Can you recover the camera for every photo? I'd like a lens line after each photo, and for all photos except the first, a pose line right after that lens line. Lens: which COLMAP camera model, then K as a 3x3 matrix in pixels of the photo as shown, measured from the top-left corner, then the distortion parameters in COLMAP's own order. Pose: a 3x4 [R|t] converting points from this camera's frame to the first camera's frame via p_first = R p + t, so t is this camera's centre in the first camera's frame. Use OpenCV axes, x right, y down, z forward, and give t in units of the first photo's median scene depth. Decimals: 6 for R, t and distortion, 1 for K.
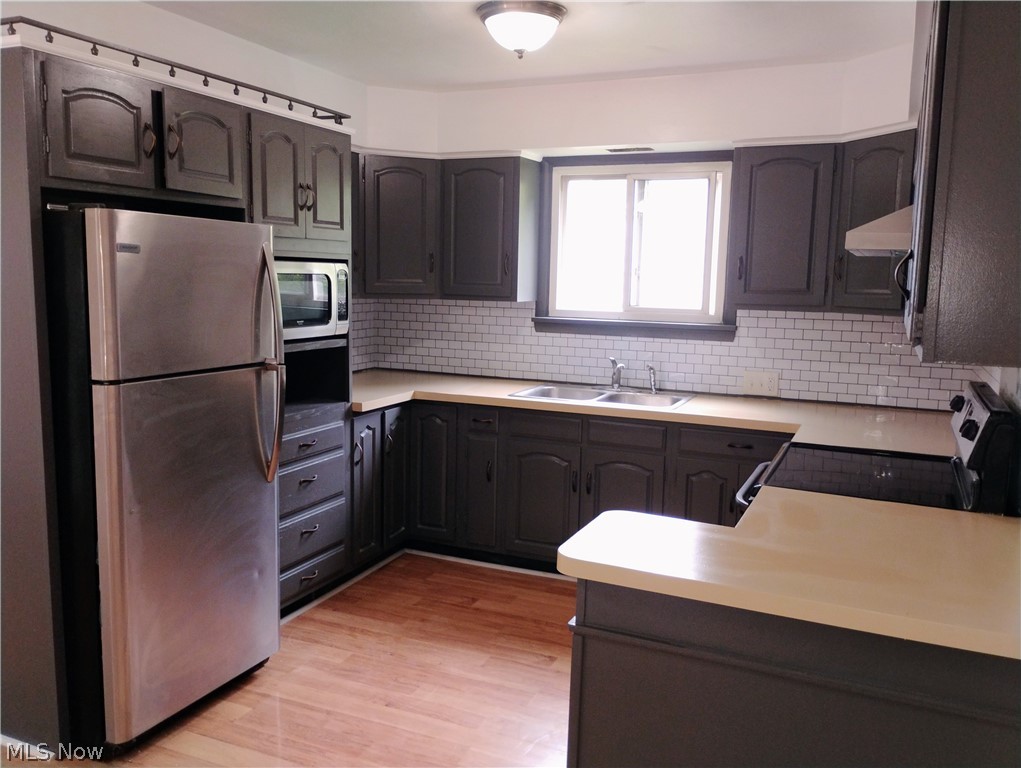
lens RADIAL K [[838.1, 0, 502.0], [0, 838.1, 387.1], [0, 0, 1]] dist [0.045243, -0.050665]
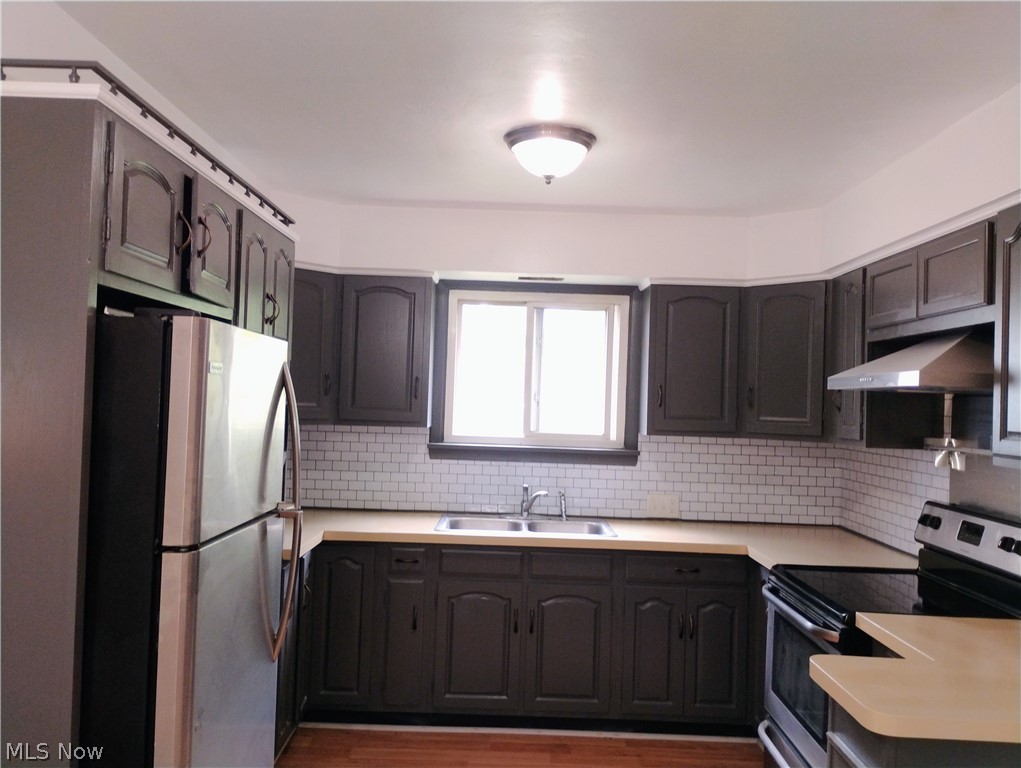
lens RADIAL K [[838.1, 0, 507.7], [0, 838.1, 385.3], [0, 0, 1]] dist [0.045243, -0.050665]
pose [[0.918725, 0.016835, 0.394539, -0.277729], [0.039461, 0.990176, -0.134139, -0.020218], [-0.392922, 0.138806, 0.909035, 0.112607]]
